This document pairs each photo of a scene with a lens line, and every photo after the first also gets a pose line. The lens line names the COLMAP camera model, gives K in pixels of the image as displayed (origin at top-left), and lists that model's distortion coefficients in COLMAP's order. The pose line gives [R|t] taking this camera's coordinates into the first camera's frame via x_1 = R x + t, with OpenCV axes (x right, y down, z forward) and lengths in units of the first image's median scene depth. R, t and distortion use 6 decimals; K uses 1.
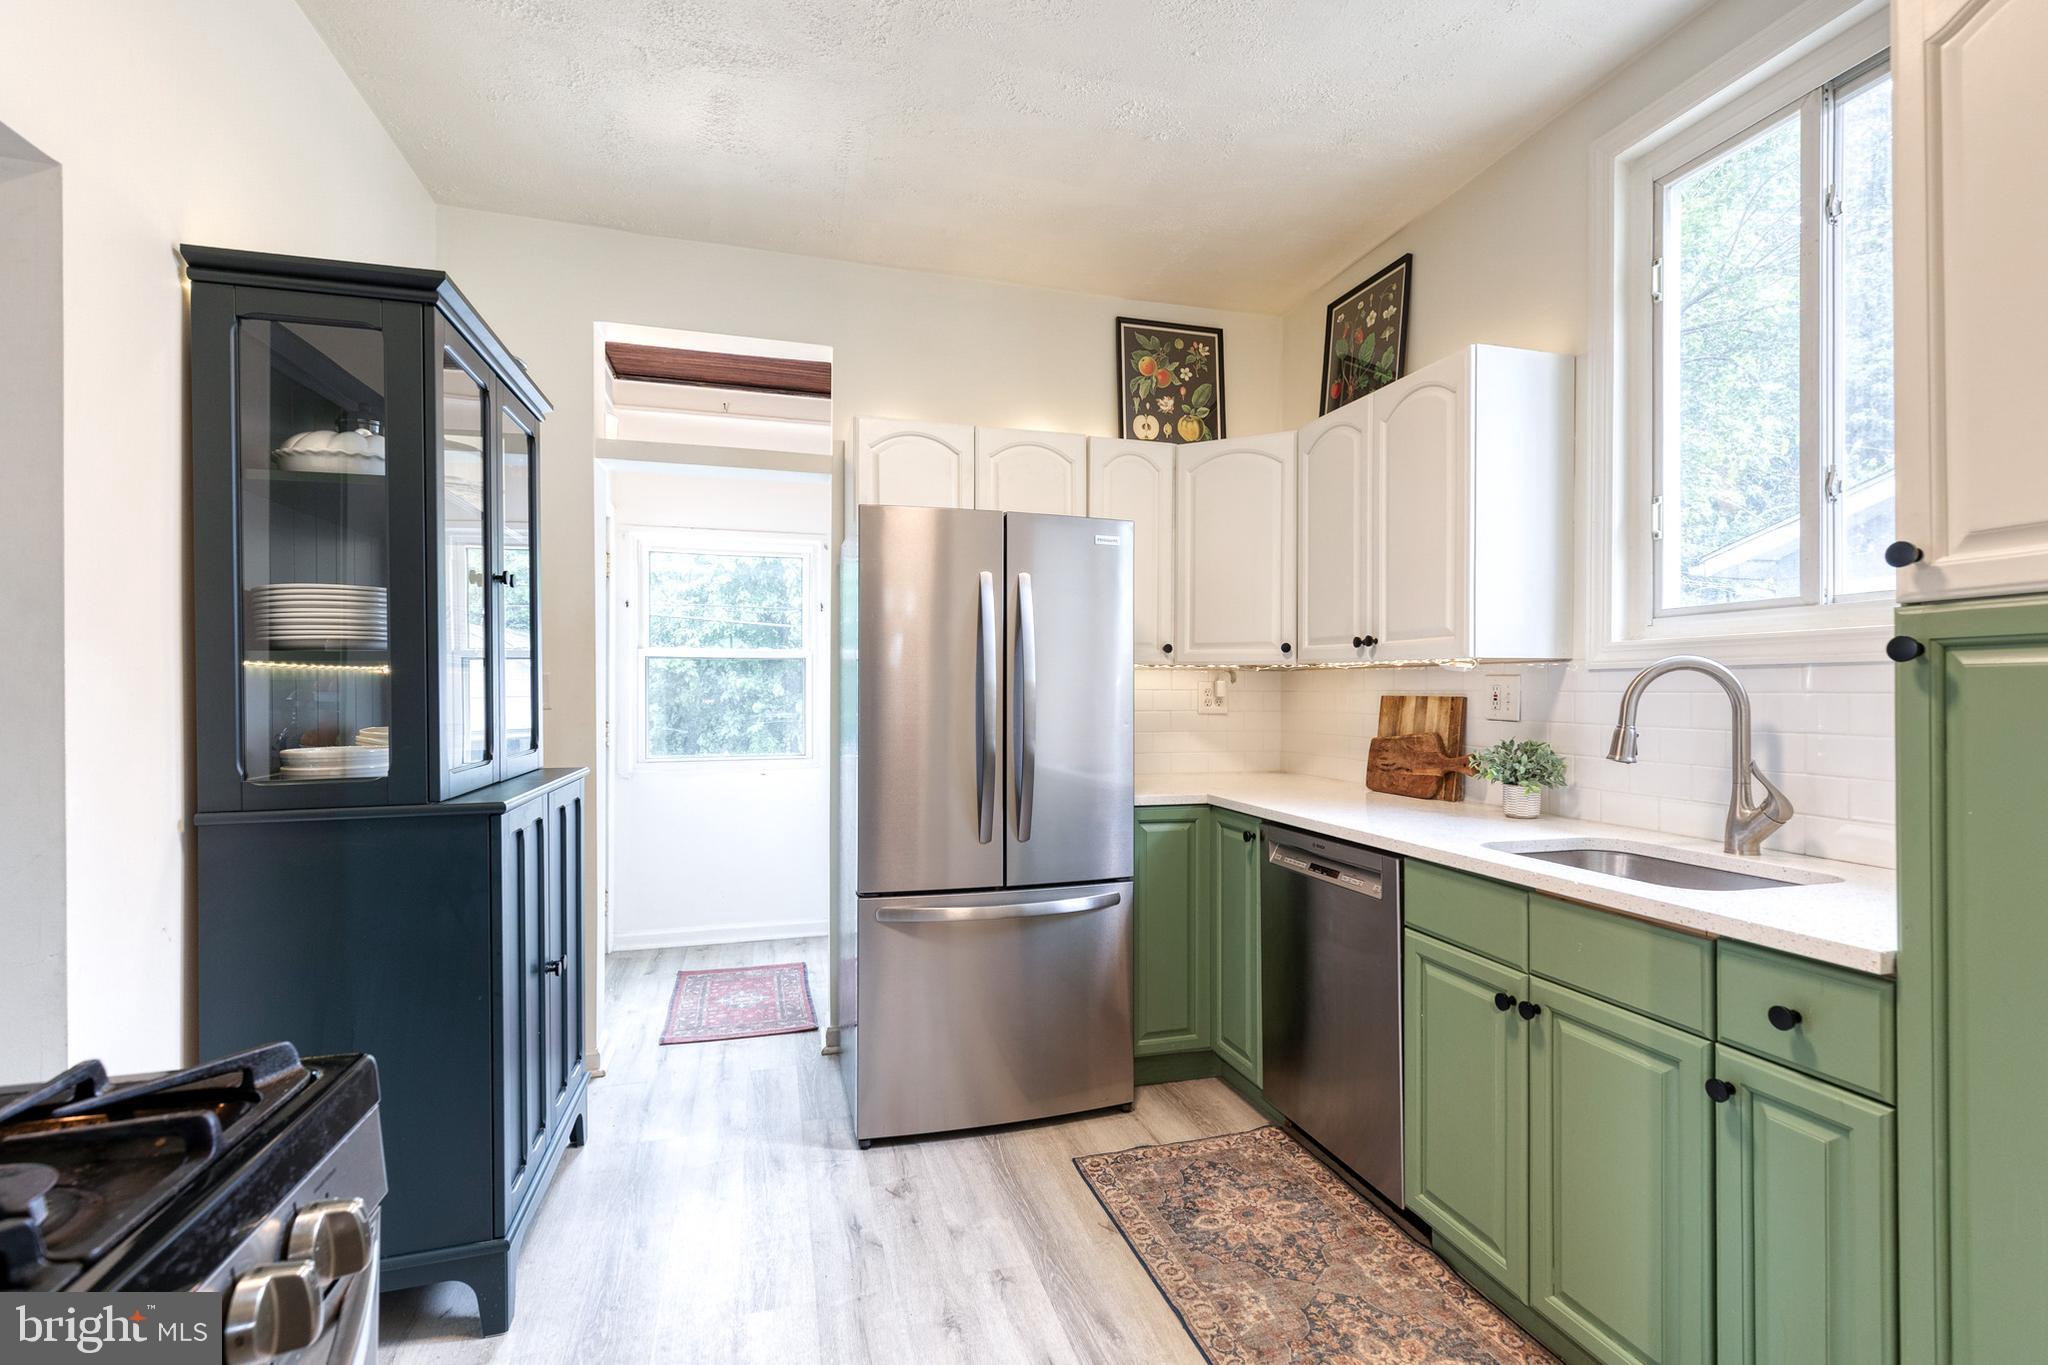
lens RADIAL K [[941.2, 0, 1036.7], [0, 941.2, 688.6], [0, 0, 1]] dist [0.012456, -0.002012]
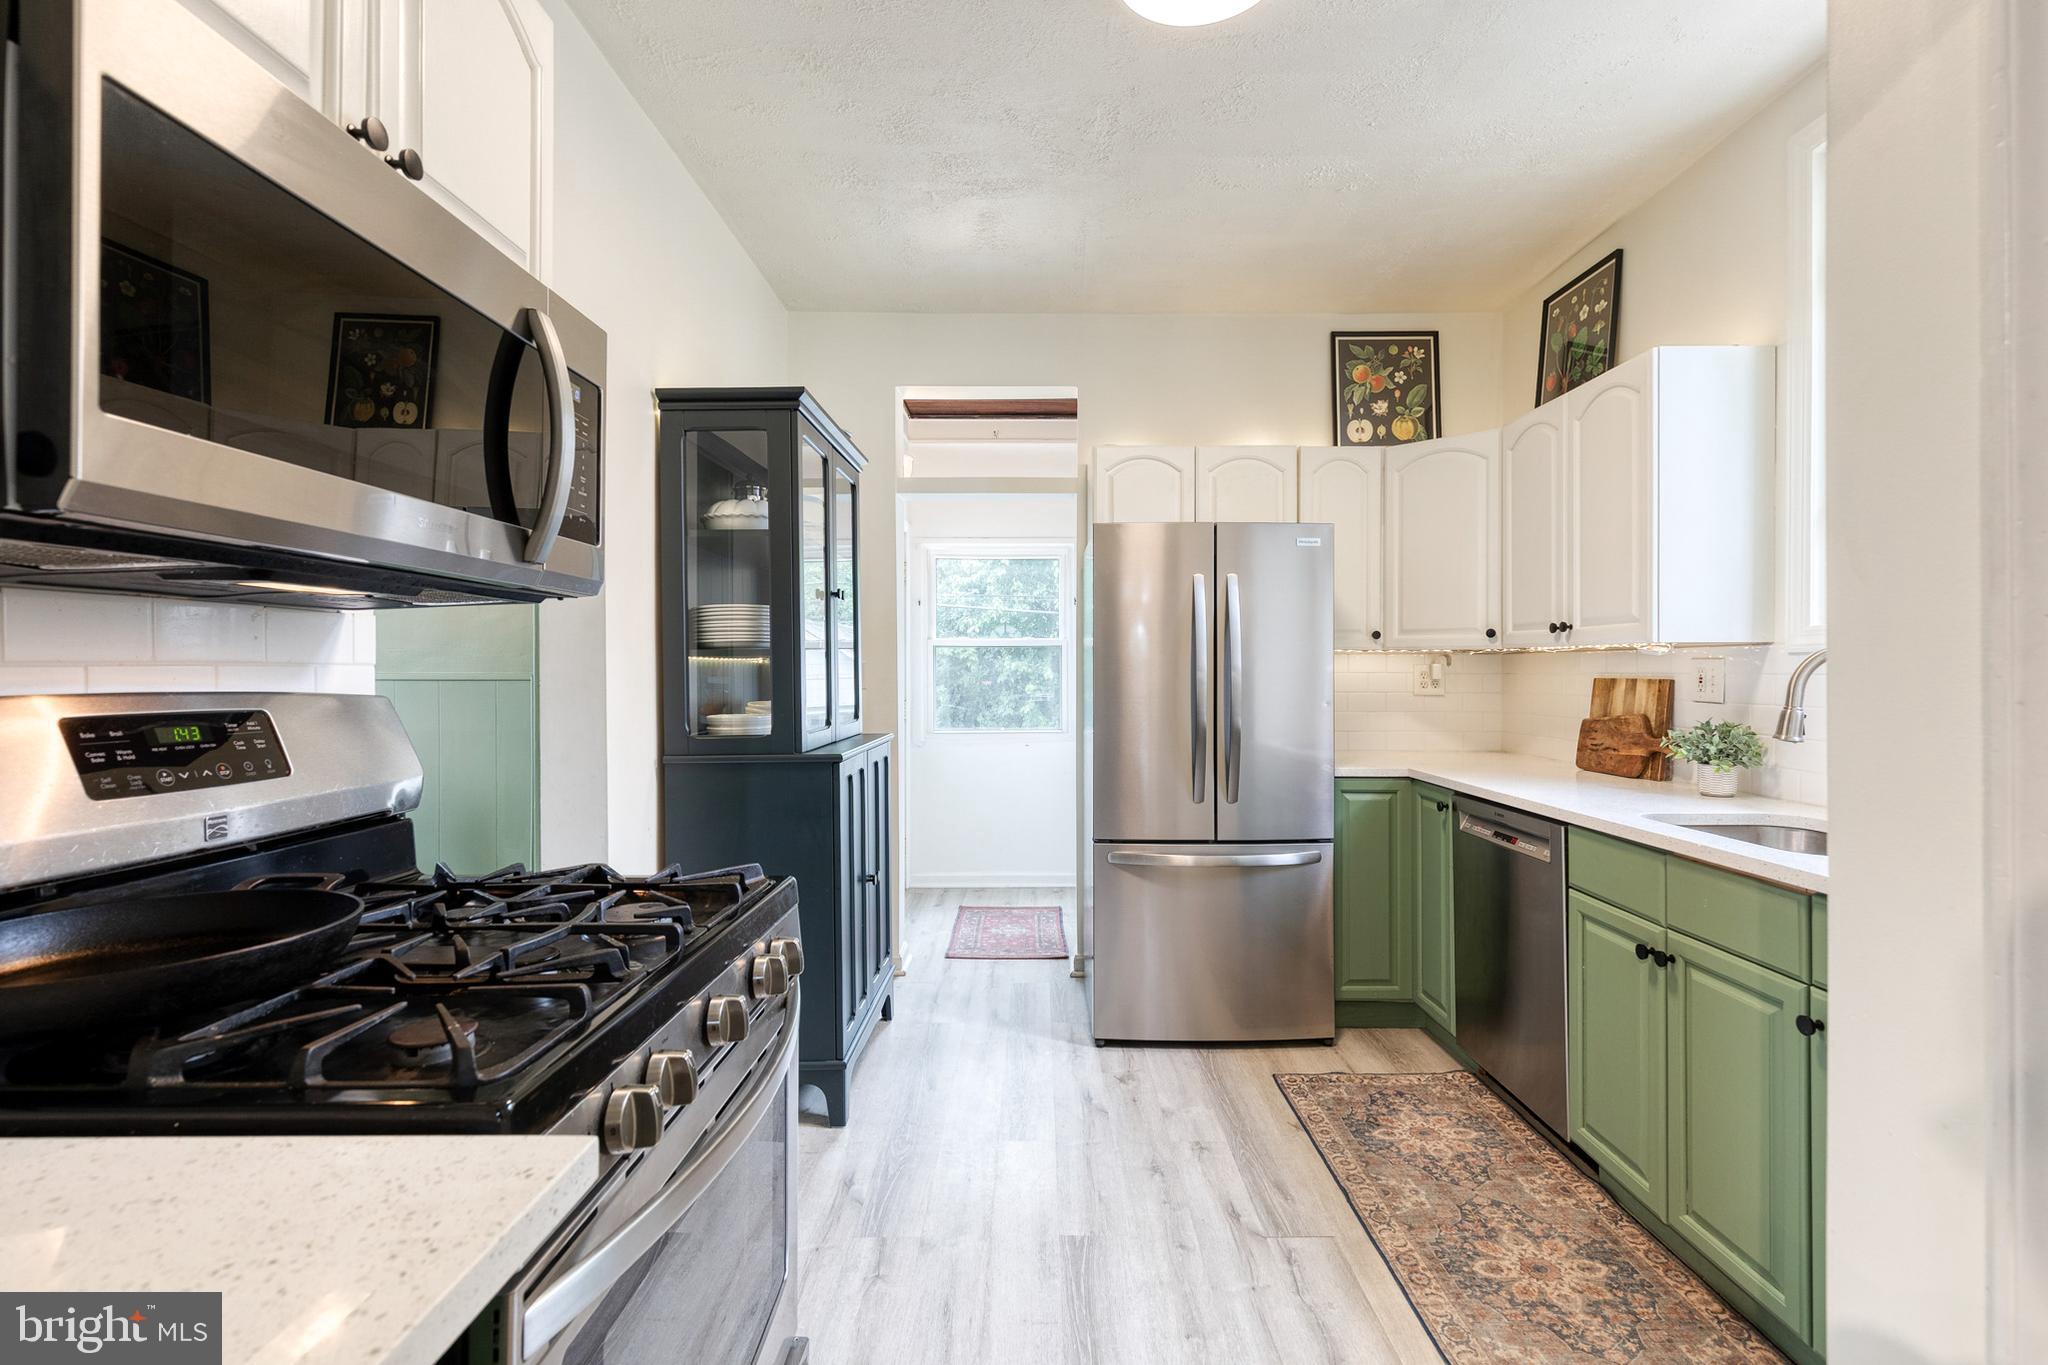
lens RADIAL K [[941.2, 0, 1018.2], [0, 941.2, 670.8], [0, 0, 1]] dist [0.012456, -0.002012]
pose [[0.954039, -0.003285, -0.299666, 0.089389], [0.003538, 0.999994, 0.000302, -0.003616], [0.299663, -0.001348, 0.954044, -0.210484]]
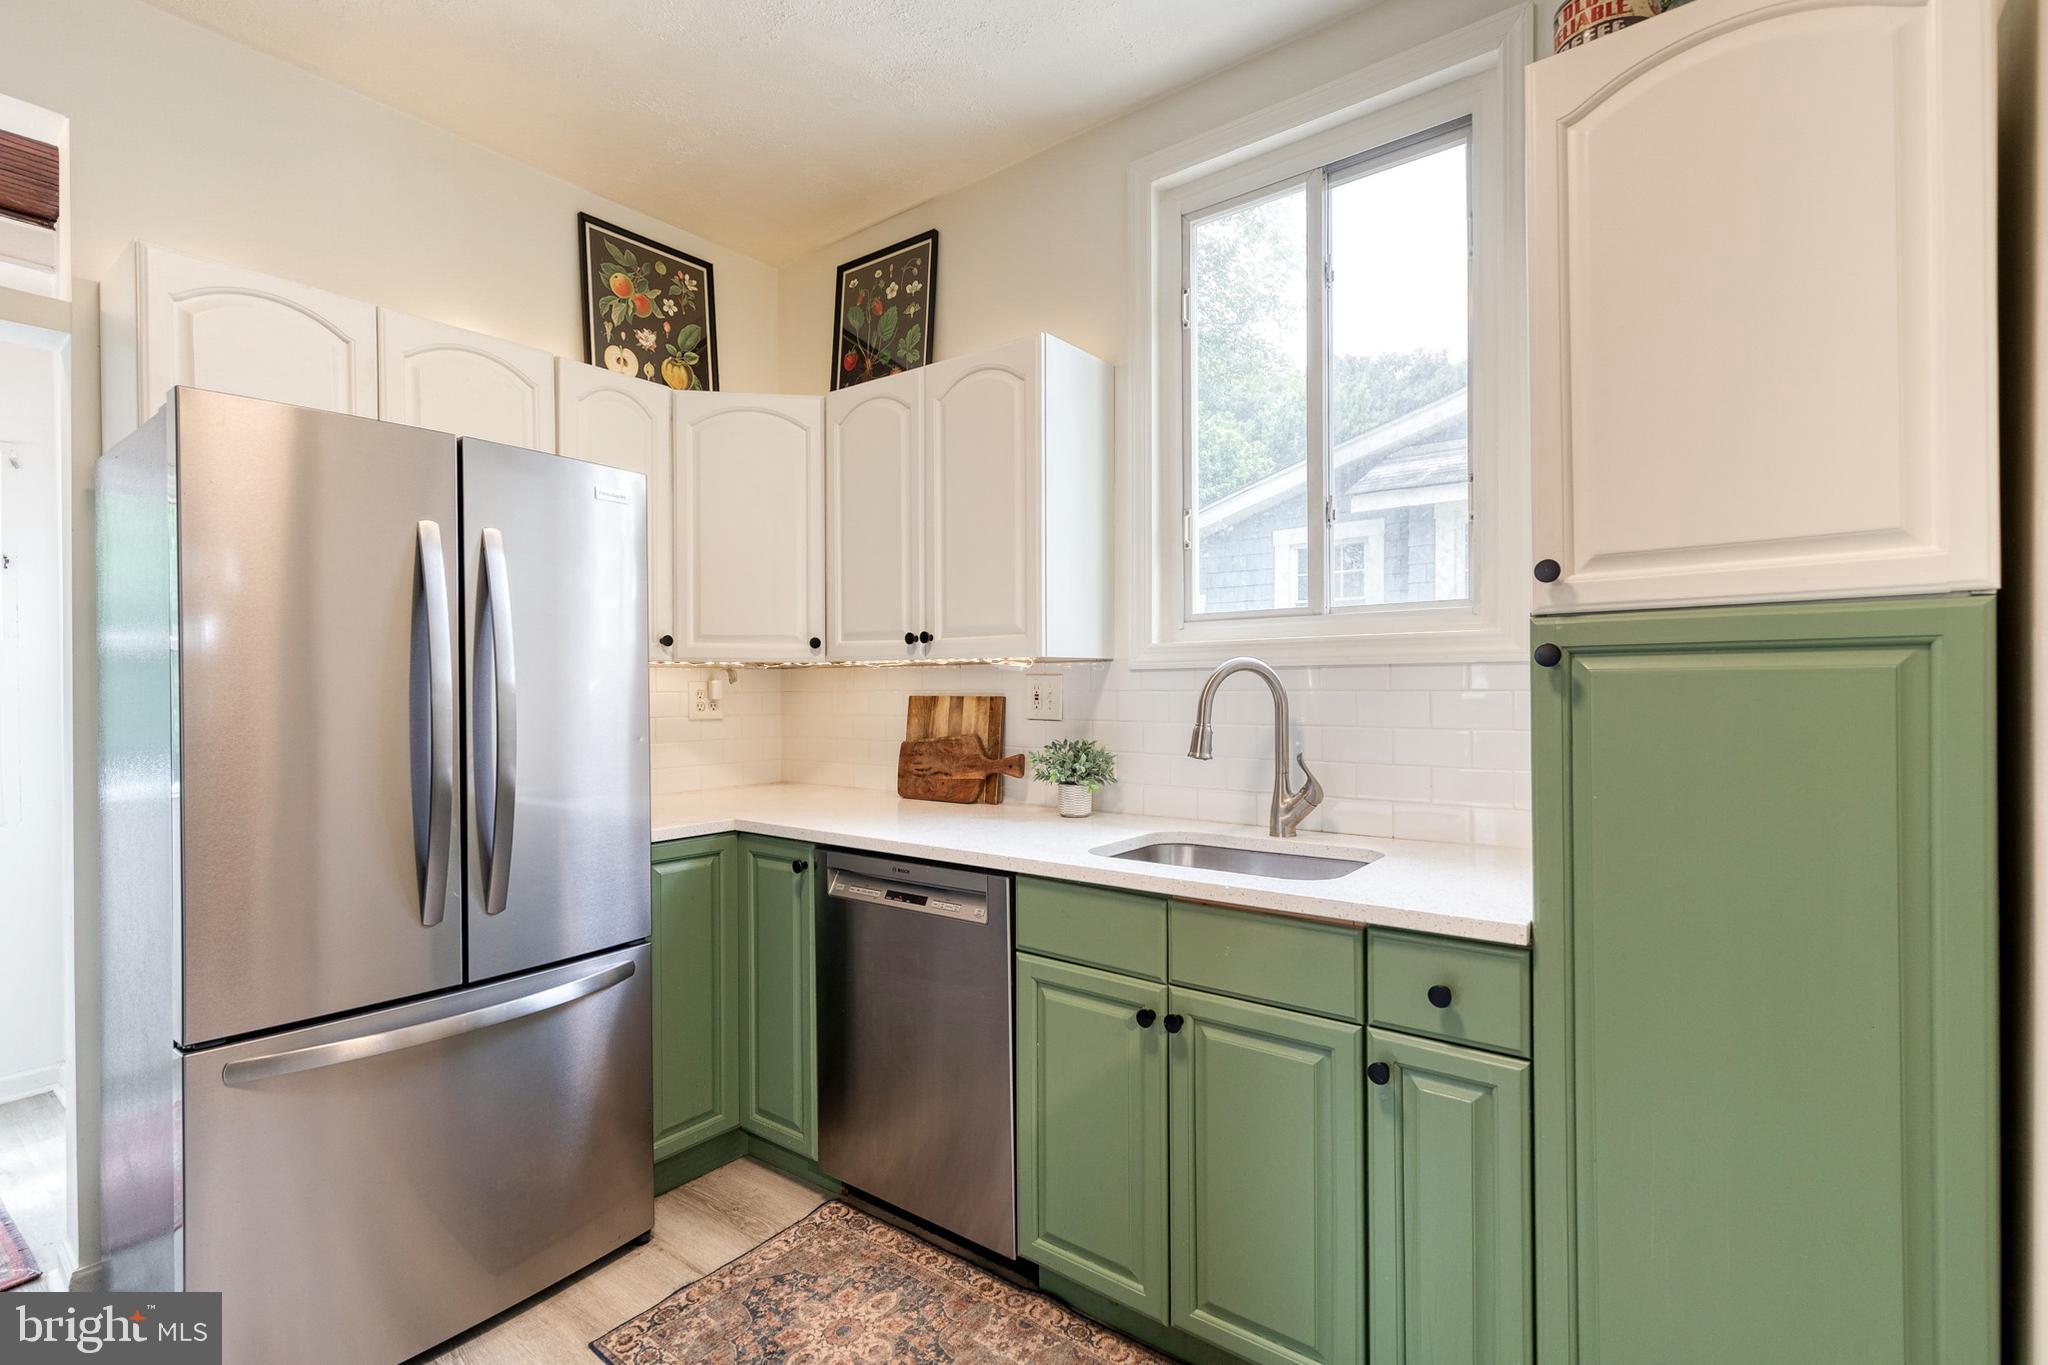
lens RADIAL K [[941.2, 0, 1008.9], [0, 941.2, 686.0], [0, 0, 1]] dist [0.012456, -0.002012]
pose [[0.807032, -0.008751, 0.590443, -0.127293], [0.007380, 0.999962, 0.004734, -0.007262], [-0.590462, 0.000537, 0.807066, 0.223518]]
